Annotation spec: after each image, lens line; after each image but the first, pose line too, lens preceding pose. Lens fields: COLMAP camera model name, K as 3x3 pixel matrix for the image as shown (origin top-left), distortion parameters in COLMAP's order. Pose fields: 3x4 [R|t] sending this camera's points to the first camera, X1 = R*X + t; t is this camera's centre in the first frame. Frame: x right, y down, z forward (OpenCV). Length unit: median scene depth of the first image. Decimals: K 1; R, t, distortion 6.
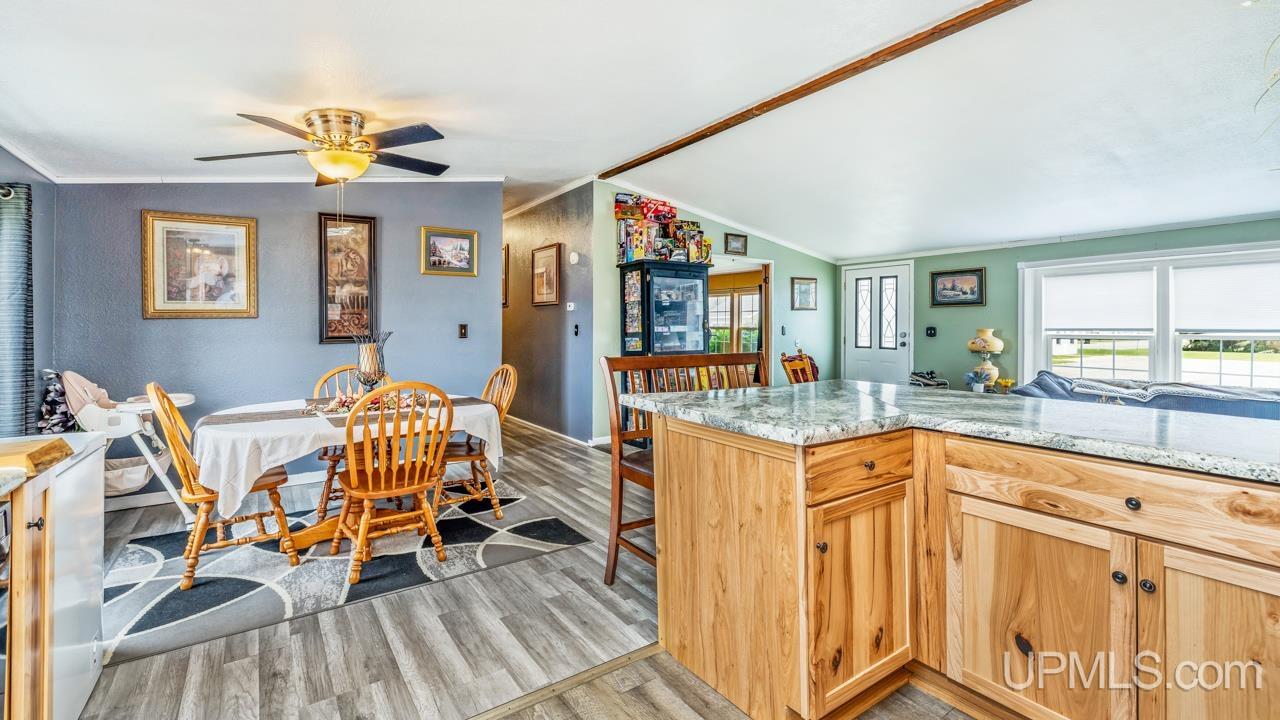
lens RADIAL K [[543.8, 0, 616.4], [0, 543.8, 329.5], [0, 0, 1]] dist [-0.003297, 0.000169]
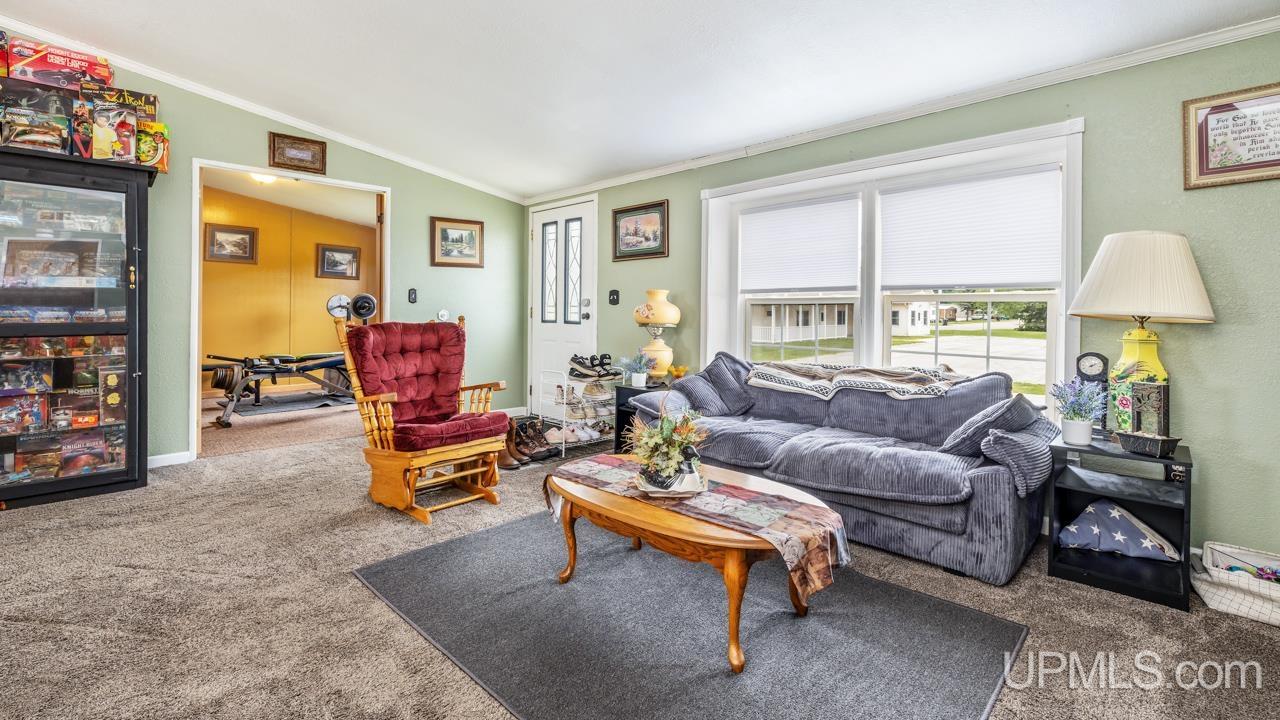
lens RADIAL K [[543.8, 0, 650.9], [0, 543.8, 321.4], [0, 0, 1]] dist [-0.003297, 0.000169]
pose [[0.981415, -0.002921, 0.191877, 0.498326], [0.000517, 0.999921, 0.012580, 0.026187], [-0.191898, -0.012247, 0.981338, 0.321878]]
